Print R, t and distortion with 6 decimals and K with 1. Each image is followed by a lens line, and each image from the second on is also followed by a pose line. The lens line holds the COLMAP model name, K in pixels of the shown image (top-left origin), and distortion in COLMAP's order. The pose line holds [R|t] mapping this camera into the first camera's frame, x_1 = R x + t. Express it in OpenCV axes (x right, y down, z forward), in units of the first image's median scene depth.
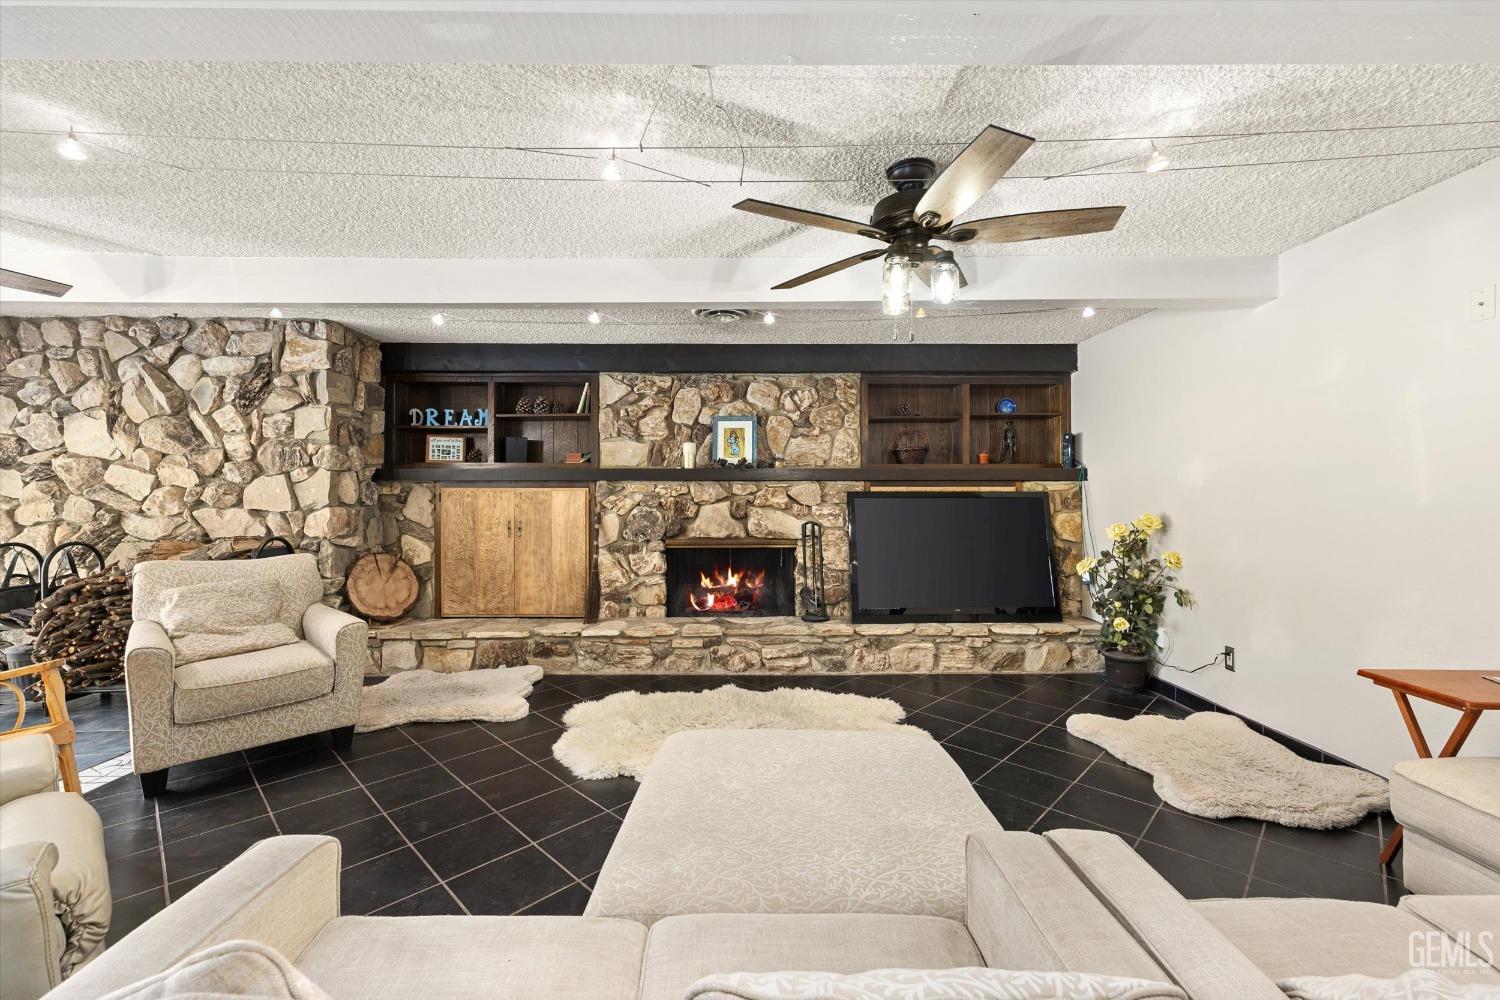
lens RADIAL K [[610.4, 0, 742.8], [0, 610.4, 498.7], [0, 0, 1]] dist [0.000754, 0.000235]
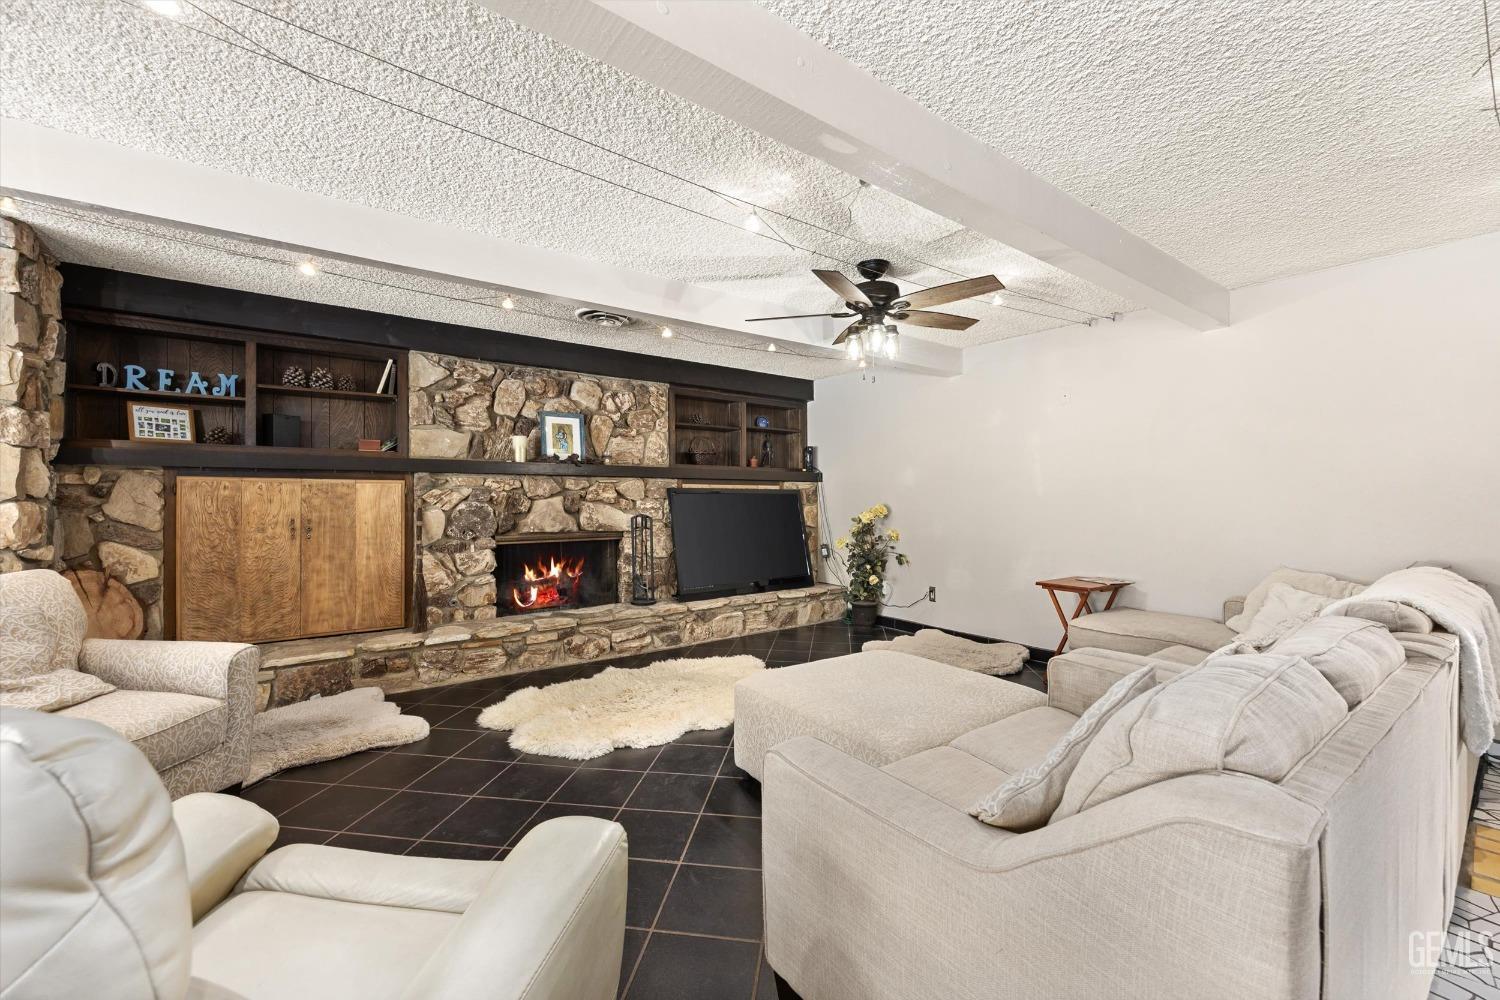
lens RADIAL K [[610.4, 0, 742.8], [0, 610.4, 498.7], [0, 0, 1]] dist [0.000754, 0.000235]
pose [[0.807785, 0.000952, 0.589476, -0.378384], [0.000037, 0.999999, -0.001667, 0.010350], [-0.589477, 0.001369, 0.807784, 0.002260]]
